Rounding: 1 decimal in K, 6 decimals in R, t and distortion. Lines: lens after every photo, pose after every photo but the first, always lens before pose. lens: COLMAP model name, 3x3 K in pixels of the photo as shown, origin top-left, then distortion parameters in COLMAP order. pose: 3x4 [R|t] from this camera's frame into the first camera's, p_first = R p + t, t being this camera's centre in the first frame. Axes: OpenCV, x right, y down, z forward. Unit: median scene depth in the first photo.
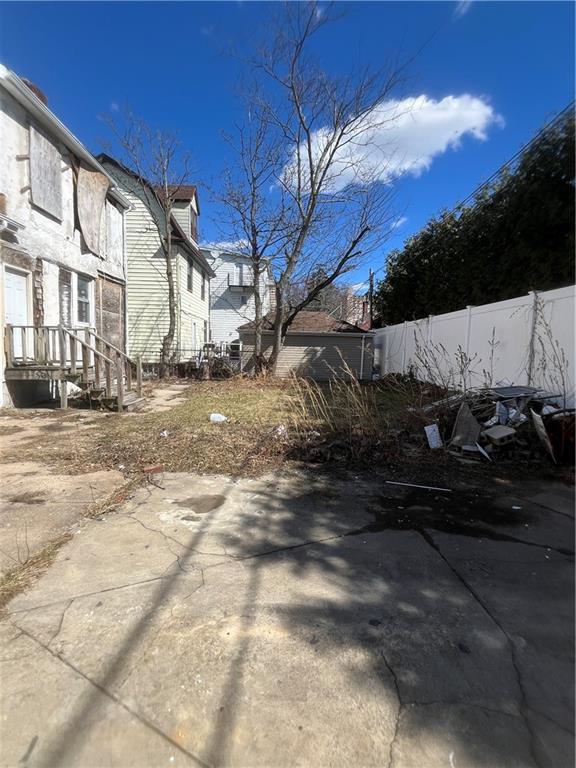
lens RADIAL K [[364.7, 0, 286.4], [0, 364.7, 383.1], [0, 0, 1]] dist [-0.002069, -0.000073]
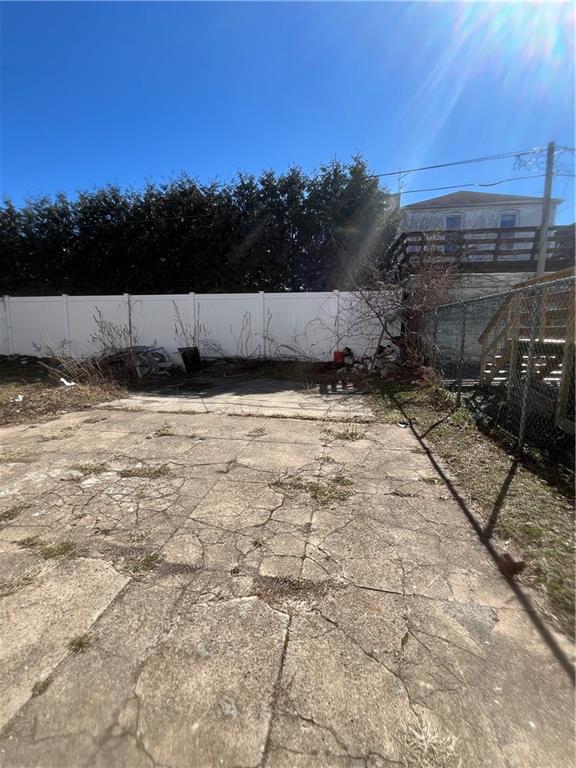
lens RADIAL K [[364.7, 0, 286.4], [0, 364.7, 383.1], [0, 0, 1]] dist [-0.002069, -0.000073]
pose [[0.171621, -0.161455, 0.971843, -0.767515], [0.090821, 0.984871, 0.147582, -0.007593], [-0.980968, 0.062935, 0.183688, -0.064545]]
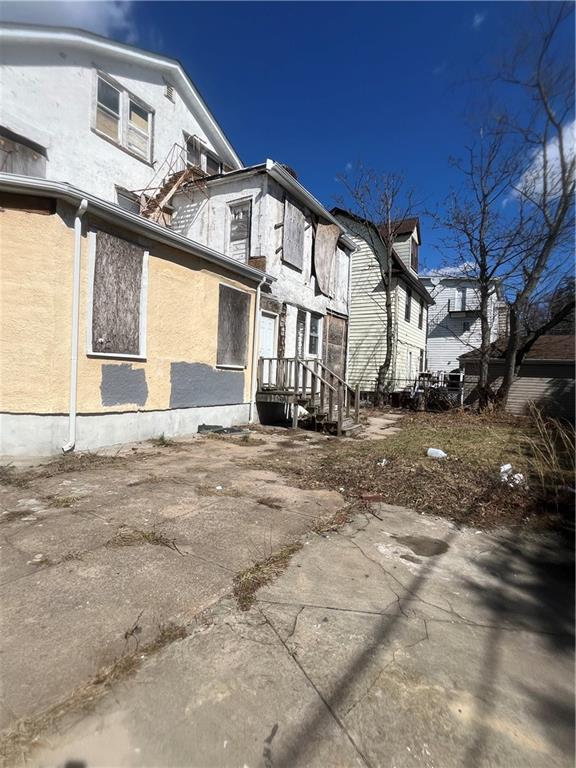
lens RADIAL K [[364.7, 0, 286.4], [0, 364.7, 383.1], [0, 0, 1]] dist [-0.002069, -0.000073]
pose [[0.843738, 0.022593, -0.536280, -0.011763], [-0.064896, 0.996078, -0.060139, -0.001818], [0.532818, 0.085544, 0.841895, -0.002948]]
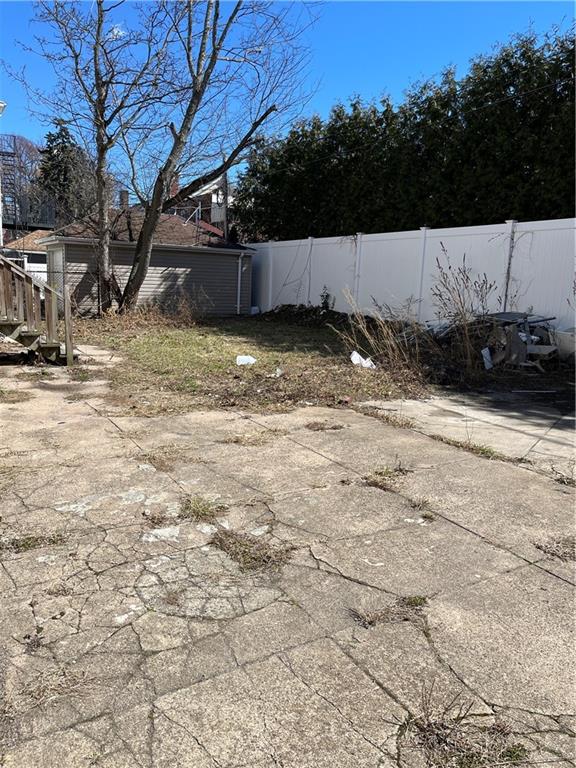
lens RADIAL K [[582.2, 0, 283.4], [0, 582.2, 383.0], [0, 0, 1]] dist [0.056784, -0.085743]
pose [[0.862429, -0.081557, 0.499564, -0.567804], [0.031174, 0.993619, 0.108397, 0.005663], [-0.505217, -0.077912, 0.859468, -0.115030]]
